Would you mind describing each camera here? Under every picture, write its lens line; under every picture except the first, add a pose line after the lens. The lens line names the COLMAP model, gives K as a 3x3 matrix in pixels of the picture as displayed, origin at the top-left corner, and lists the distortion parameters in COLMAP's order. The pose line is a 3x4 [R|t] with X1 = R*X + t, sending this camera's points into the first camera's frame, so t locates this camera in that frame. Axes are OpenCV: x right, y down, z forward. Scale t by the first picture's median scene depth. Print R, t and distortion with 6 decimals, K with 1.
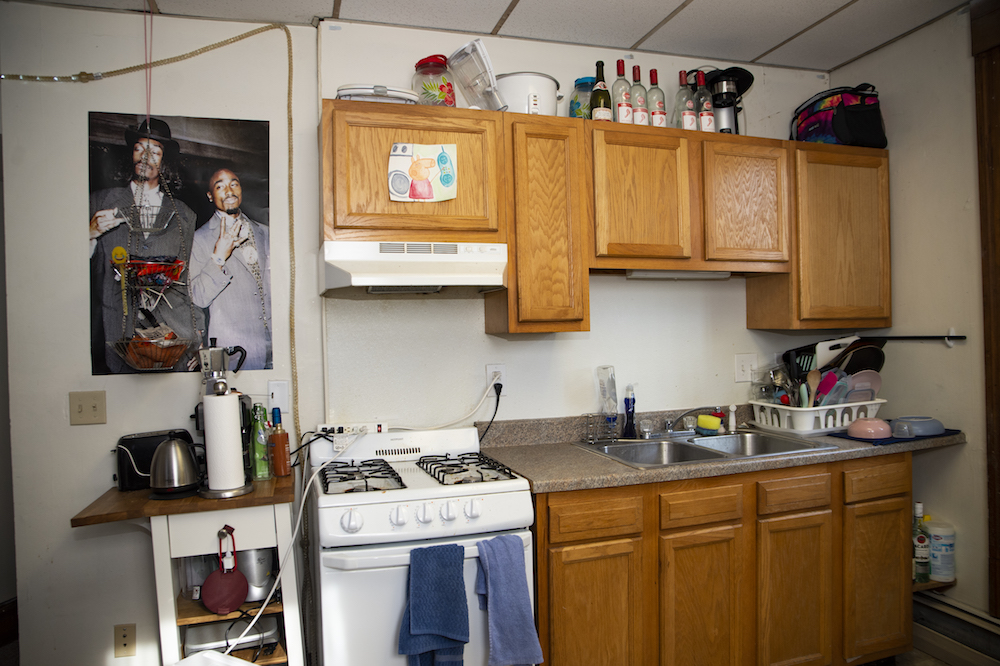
lens RADIAL K [[680.3, 0, 500.0], [0, 680.3, 333.0], [0, 0, 1]] dist [-0.139270, 0.098924]
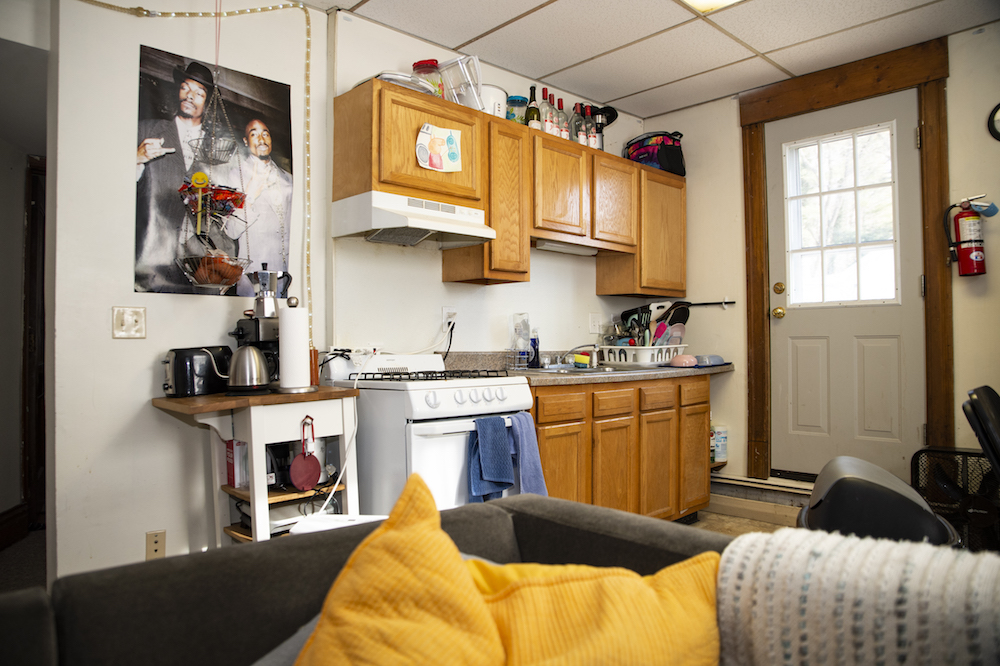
lens RADIAL K [[680.3, 0, 500.0], [0, 680.3, 333.0], [0, 0, 1]] dist [-0.139270, 0.098924]
pose [[0.893518, 0.026999, 0.448216, -0.539291], [-0.017874, 0.999538, -0.024576, 0.137635], [-0.448672, 0.013948, 0.893587, -0.194449]]
